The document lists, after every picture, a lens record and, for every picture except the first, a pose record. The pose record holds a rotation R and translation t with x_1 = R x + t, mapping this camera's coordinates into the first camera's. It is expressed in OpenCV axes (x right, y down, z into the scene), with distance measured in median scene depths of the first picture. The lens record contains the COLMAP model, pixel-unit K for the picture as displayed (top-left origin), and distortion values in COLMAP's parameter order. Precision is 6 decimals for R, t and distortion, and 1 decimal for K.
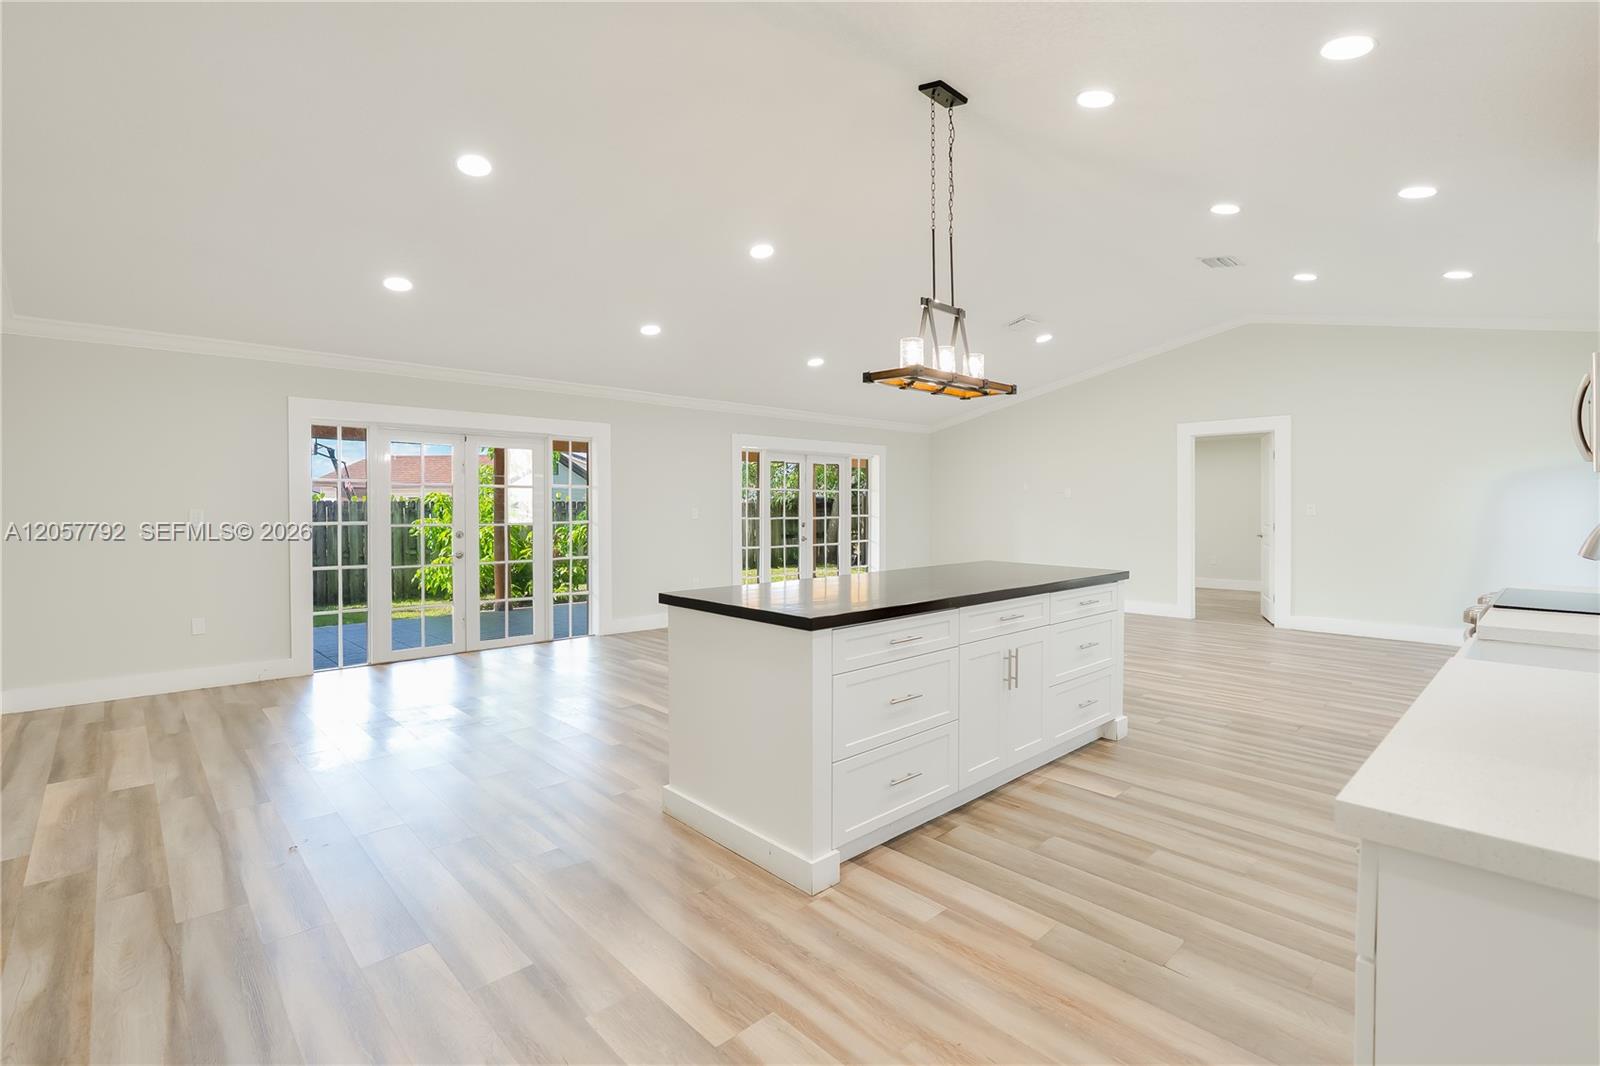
lens RADIAL K [[741.8, 0, 794.9], [0, 741.8, 513.0], [0, 0, 1]] dist [-0.016076, 0.003995]
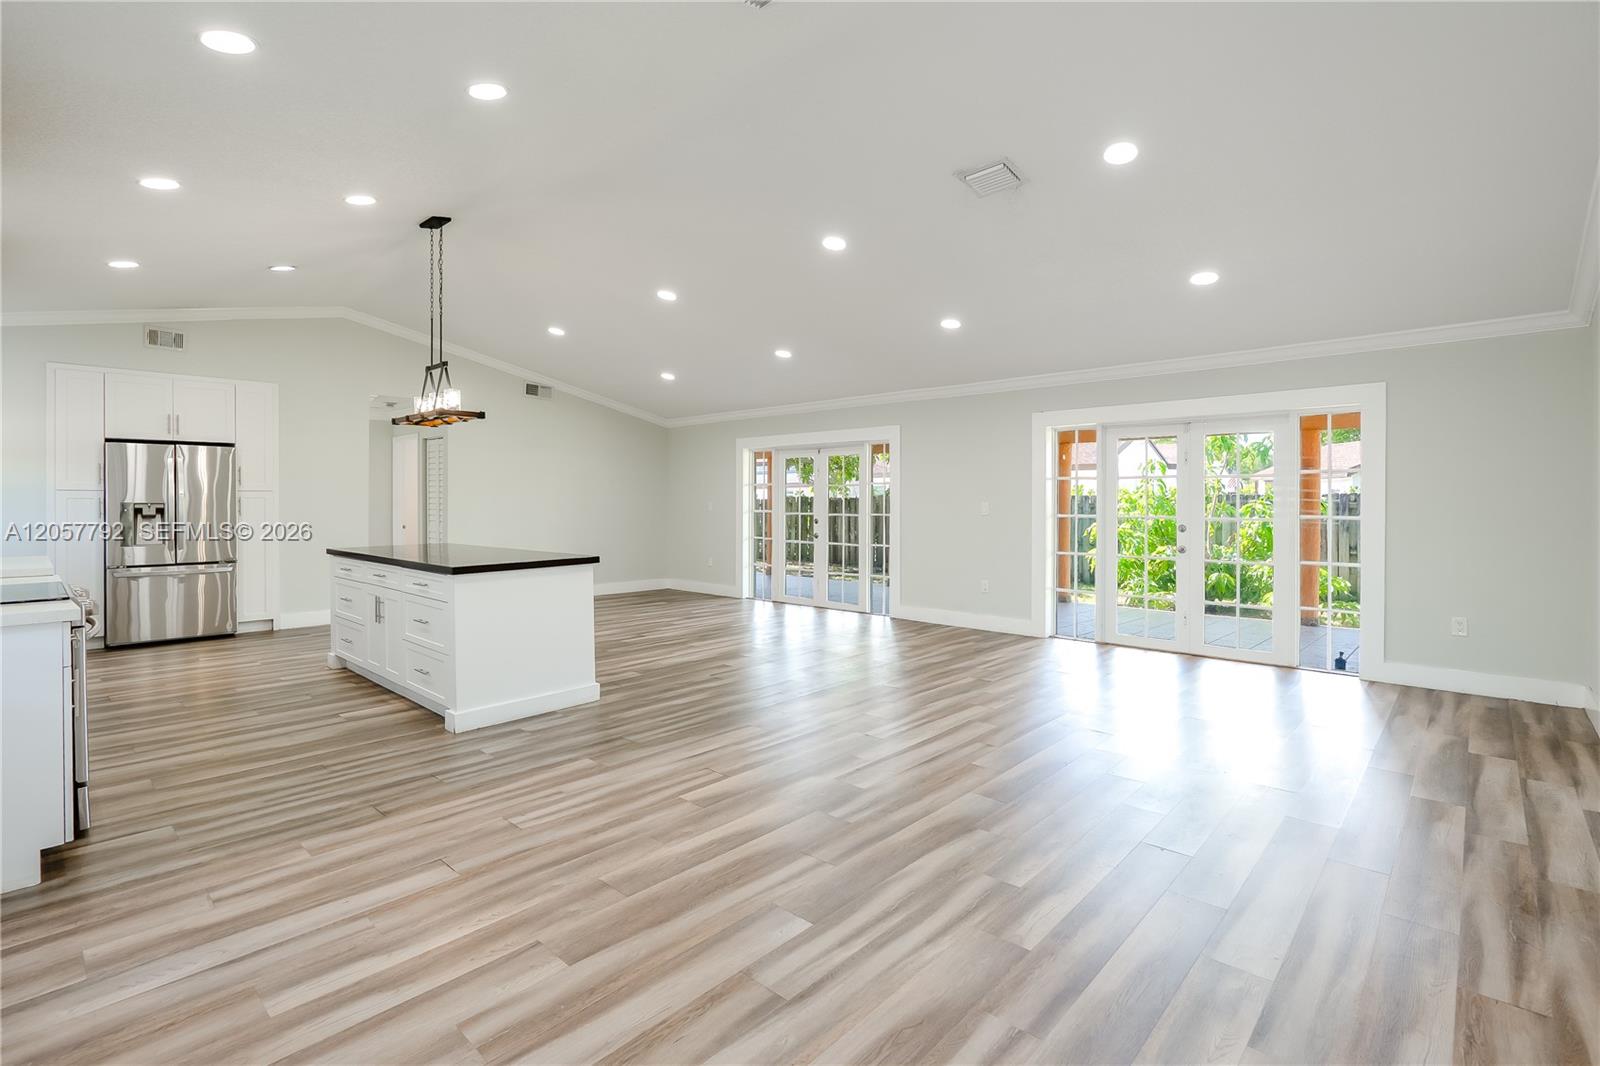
lens RADIAL K [[741.8, 0, 816.2], [0, 741.8, 504.0], [0, 0, 1]] dist [-0.016076, 0.003995]
pose [[0.080341, 0.007942, -0.996736, 1.671478], [-0.012281, 0.999900, 0.006977, -0.022708], [0.996692, 0.011681, 0.080430, 1.588525]]
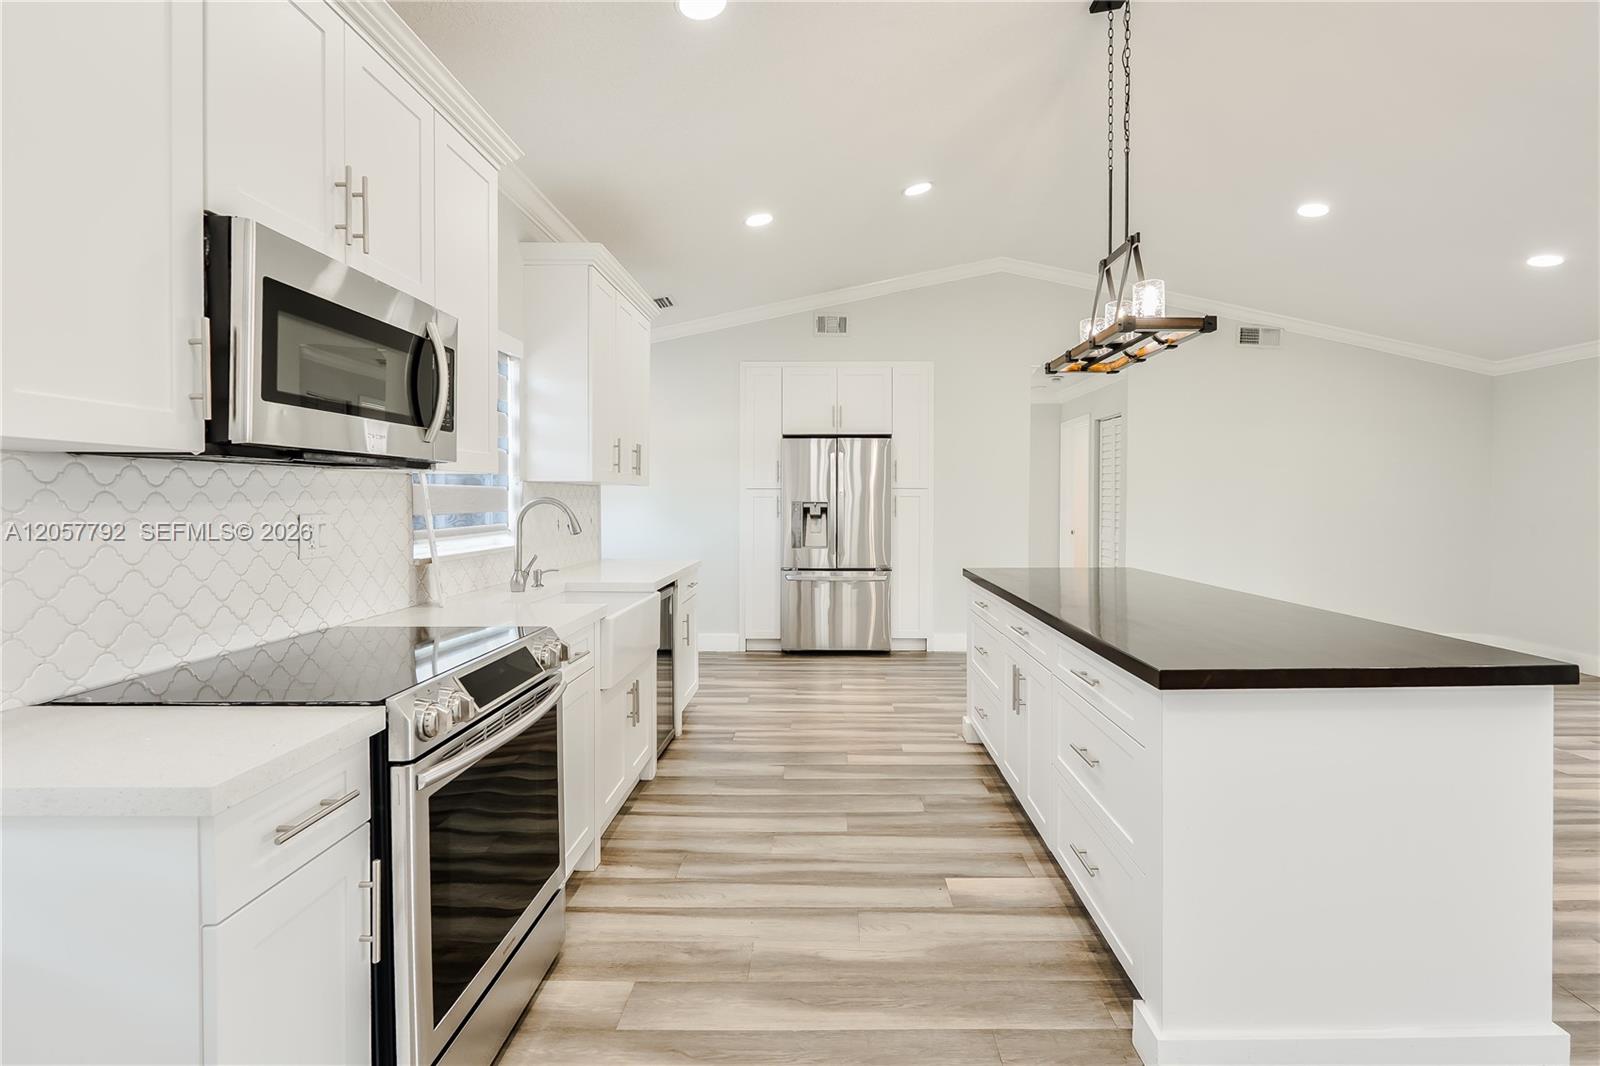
lens RADIAL K [[741.8, 0, 825.3], [0, 741.8, 515.0], [0, 0, 1]] dist [-0.016076, 0.003995]
pose [[-0.688156, 0.017081, -0.725361, 0.964783], [-0.008457, 0.999466, 0.031559, -0.016657], [0.725513, 0.027852, -0.687645, 1.285549]]
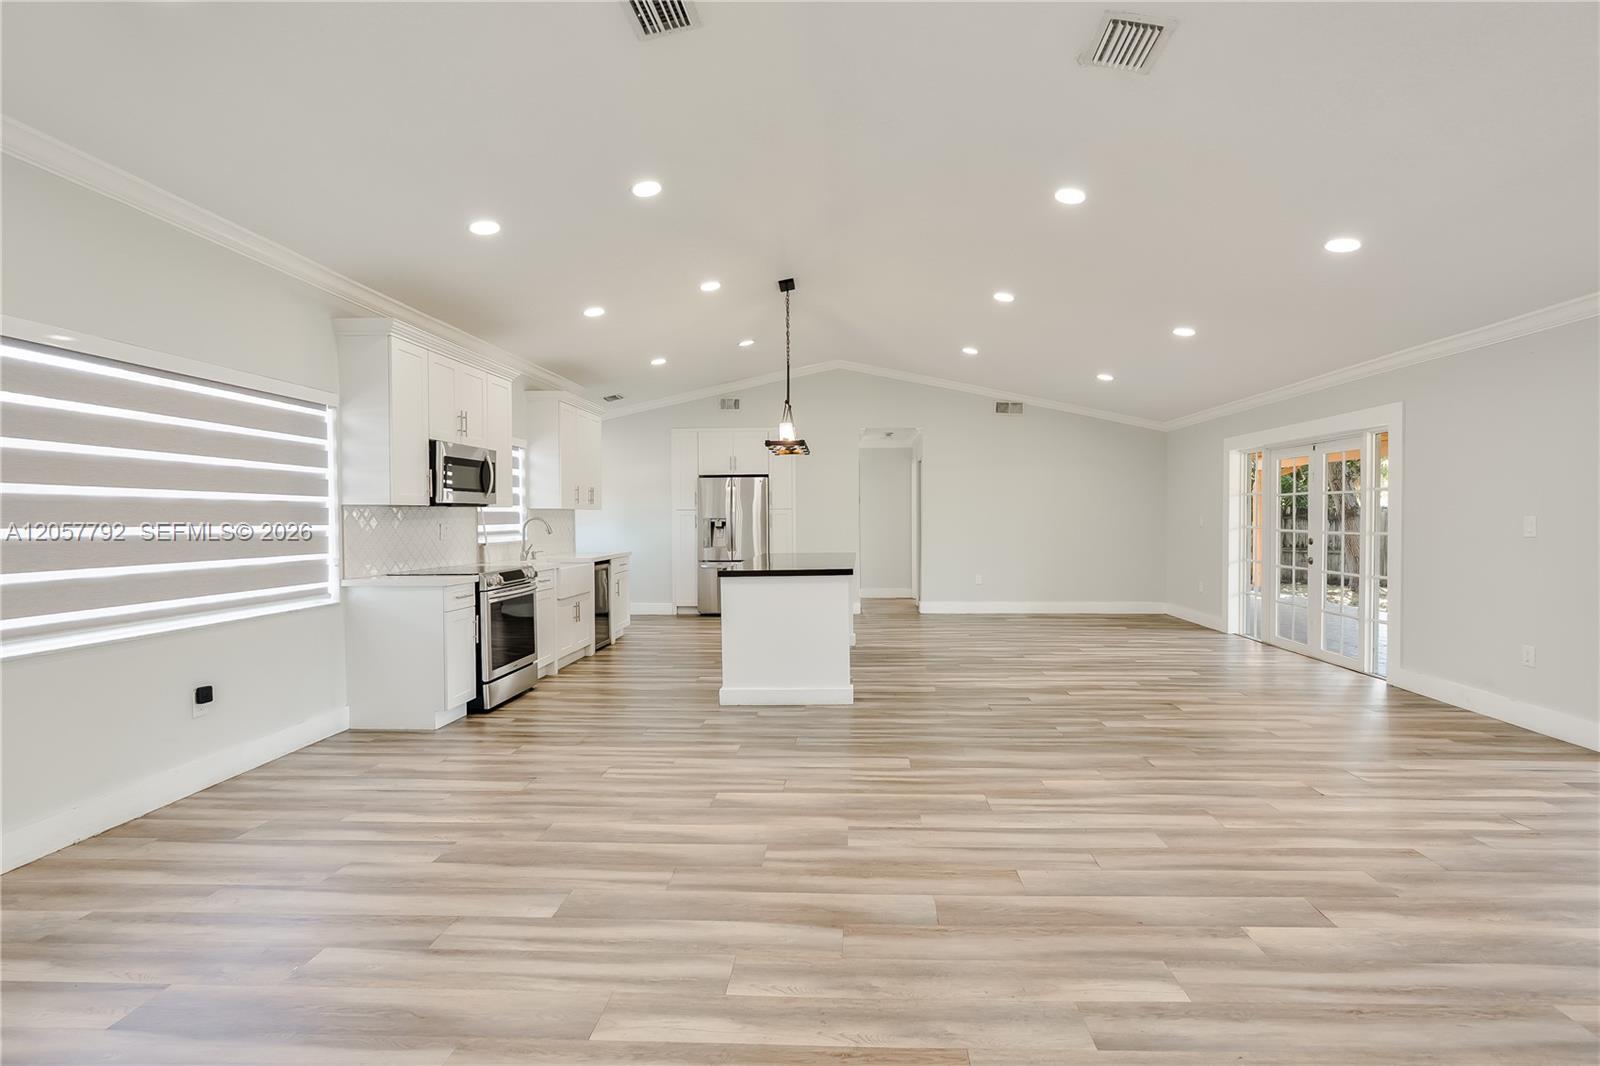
lens RADIAL K [[741.8, 0, 834.1], [0, 741.8, 533.5], [0, 0, 1]] dist [-0.016076, 0.003995]
pose [[-0.706548, 0.023726, -0.707267, 1.338699], [-0.001674, 0.999379, 0.035198, -0.031480], [0.707663, 0.026053, -0.706070, 2.268662]]
